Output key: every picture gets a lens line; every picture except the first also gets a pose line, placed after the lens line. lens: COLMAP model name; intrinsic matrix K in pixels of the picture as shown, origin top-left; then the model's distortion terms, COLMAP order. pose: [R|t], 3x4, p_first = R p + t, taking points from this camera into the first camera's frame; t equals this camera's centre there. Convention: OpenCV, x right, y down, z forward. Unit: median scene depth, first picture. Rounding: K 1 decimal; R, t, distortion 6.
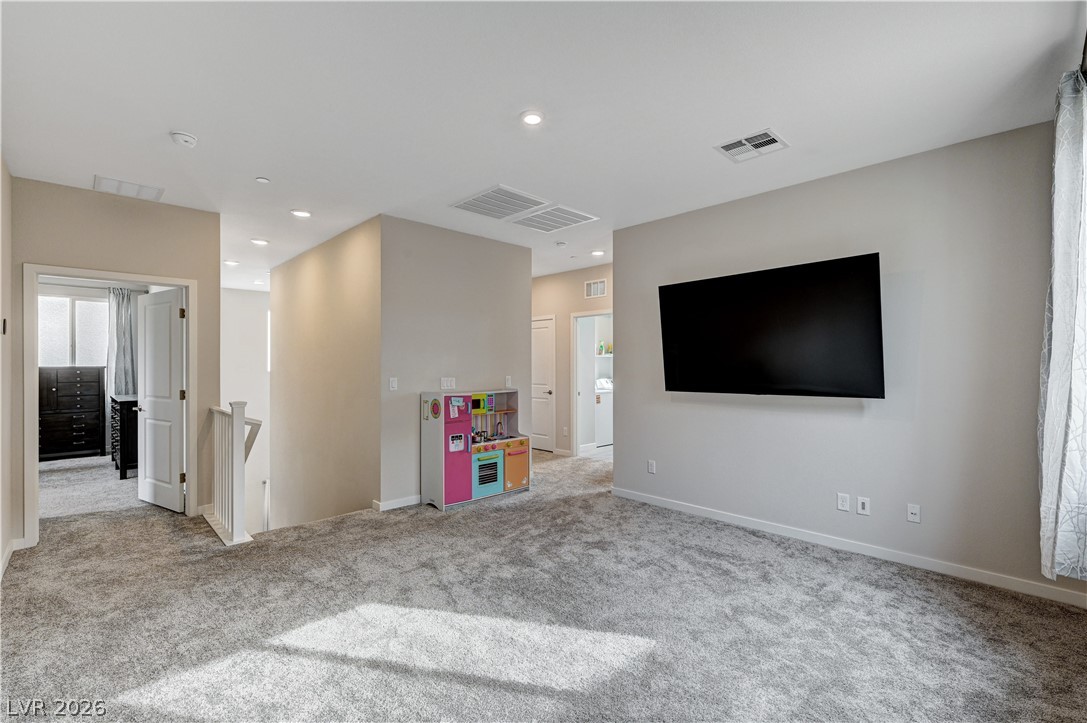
lens RADIAL K [[476.1, 0, 543.5], [0, 476.1, 361.5], [0, 0, 1]] dist [0.001952, 0.000259]
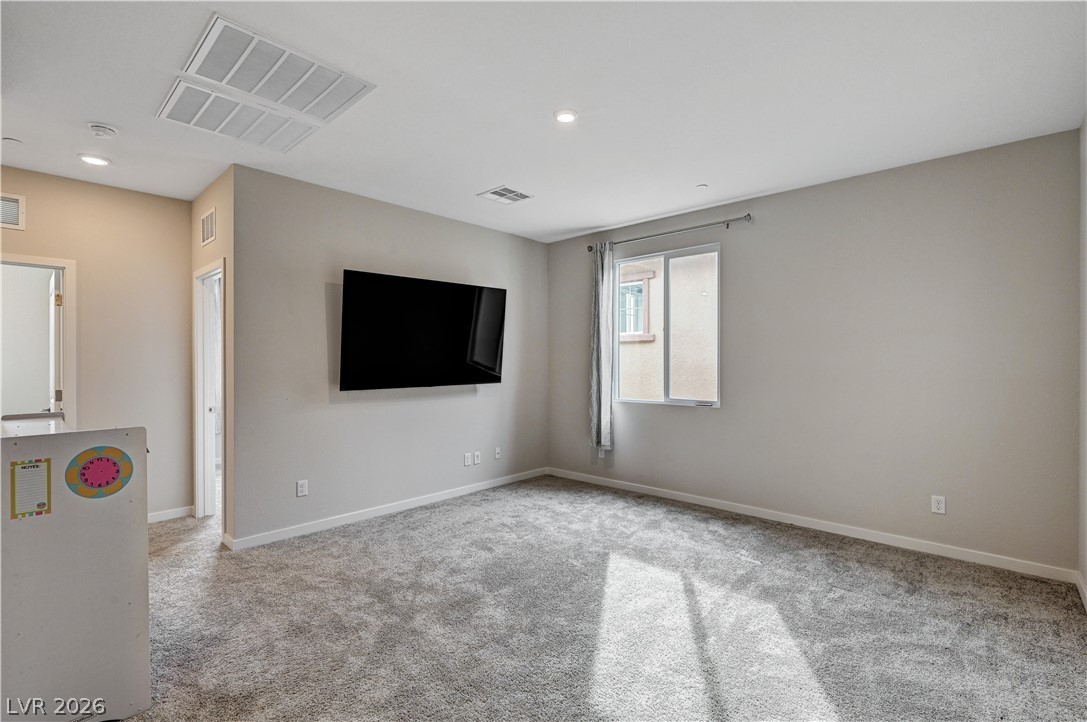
lens RADIAL K [[494.9, 0, 546.0], [0, 494.9, 358.5], [0, 0, 1]] dist [0.000520, 0.000237]
pose [[-0.052568, 0.007608, 0.998588, -0.736445], [-0.009119, 0.999926, -0.008098, 0.008035], [-0.998576, -0.009532, -0.052495, 0.750780]]
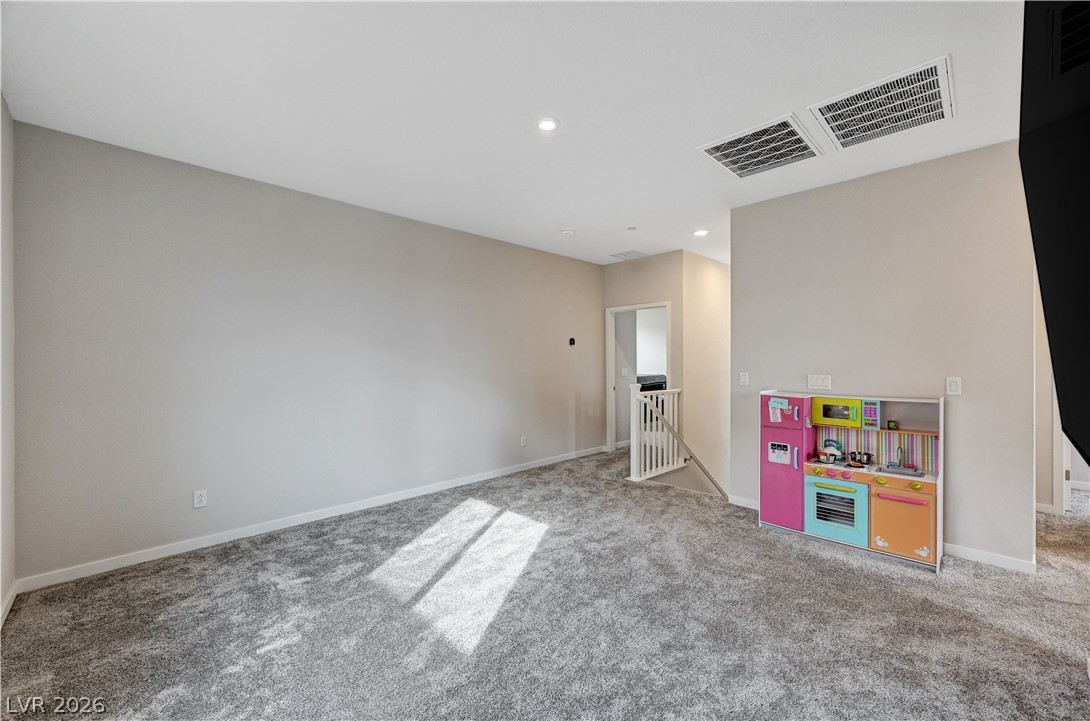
lens RADIAL K [[432.7, 0, 555.6], [0, 432.7, 361.1], [0, 0, 1]] dist [-0.001302, -0.000063]
pose [[0.020030, 0.002191, -0.999797, 0.639974], [0.008868, 0.999958, 0.002369, 0.006536], [0.999760, -0.008914, 0.020010, 0.684469]]
